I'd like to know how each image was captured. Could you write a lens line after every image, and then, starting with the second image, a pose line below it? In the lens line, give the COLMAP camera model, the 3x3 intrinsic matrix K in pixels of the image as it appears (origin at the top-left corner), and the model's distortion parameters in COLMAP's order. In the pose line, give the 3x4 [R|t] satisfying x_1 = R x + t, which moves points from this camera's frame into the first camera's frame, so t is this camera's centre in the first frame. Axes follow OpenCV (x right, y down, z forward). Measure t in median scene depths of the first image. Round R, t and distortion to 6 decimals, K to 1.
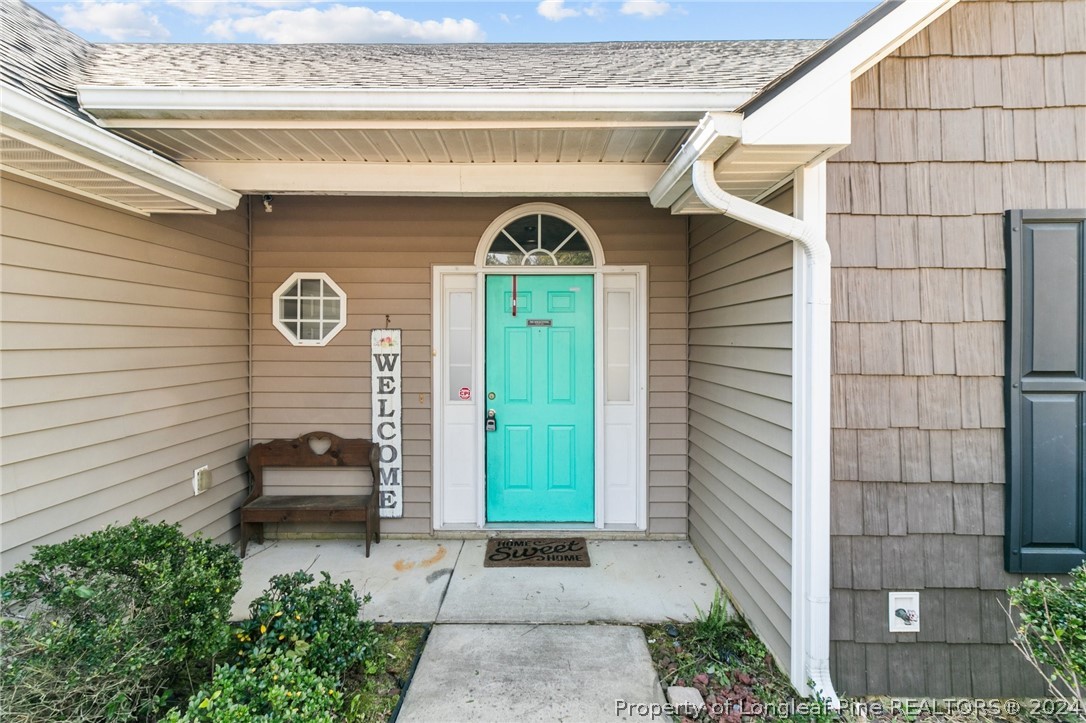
lens RADIAL K [[506.5, 0, 542.3], [0, 506.5, 343.8], [0, 0, 1]] dist [0.002793, 0.000172]
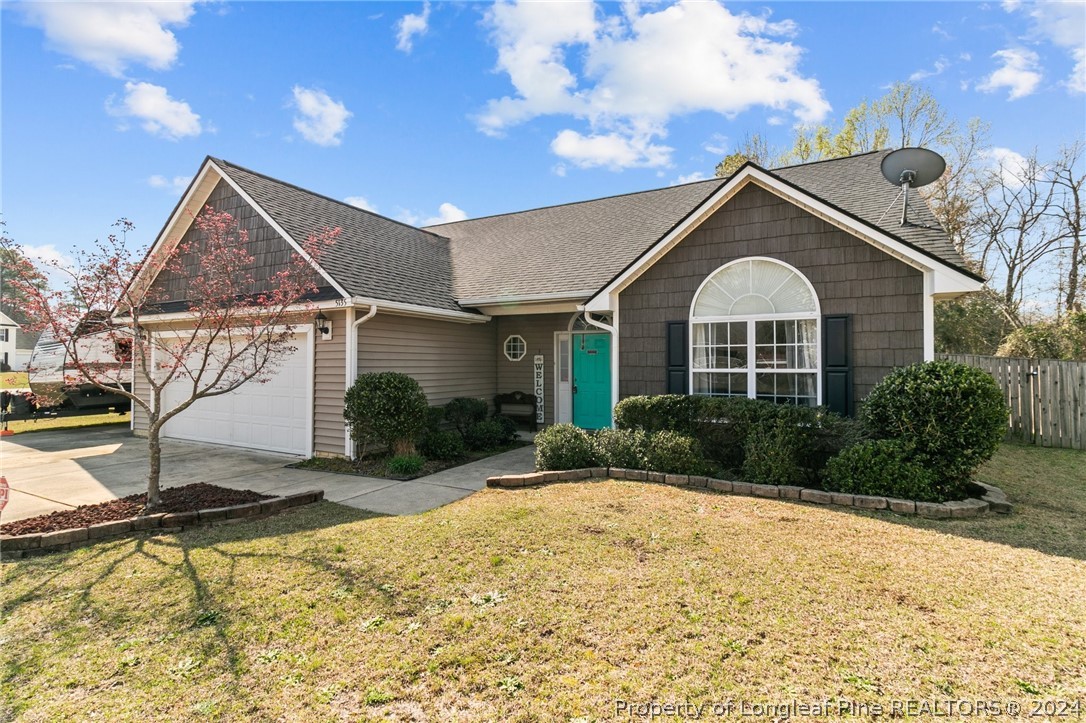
lens RADIAL K [[506.5, 0, 538.4], [0, 506.5, 353.9], [0, 0, 1]] dist [0.002793, 0.000172]
pose [[0.881948, -0.009831, -0.471244, 0.992860], [-0.003000, 0.999645, -0.026469, 0.040015], [0.471337, 0.024758, 0.881606, -1.439102]]
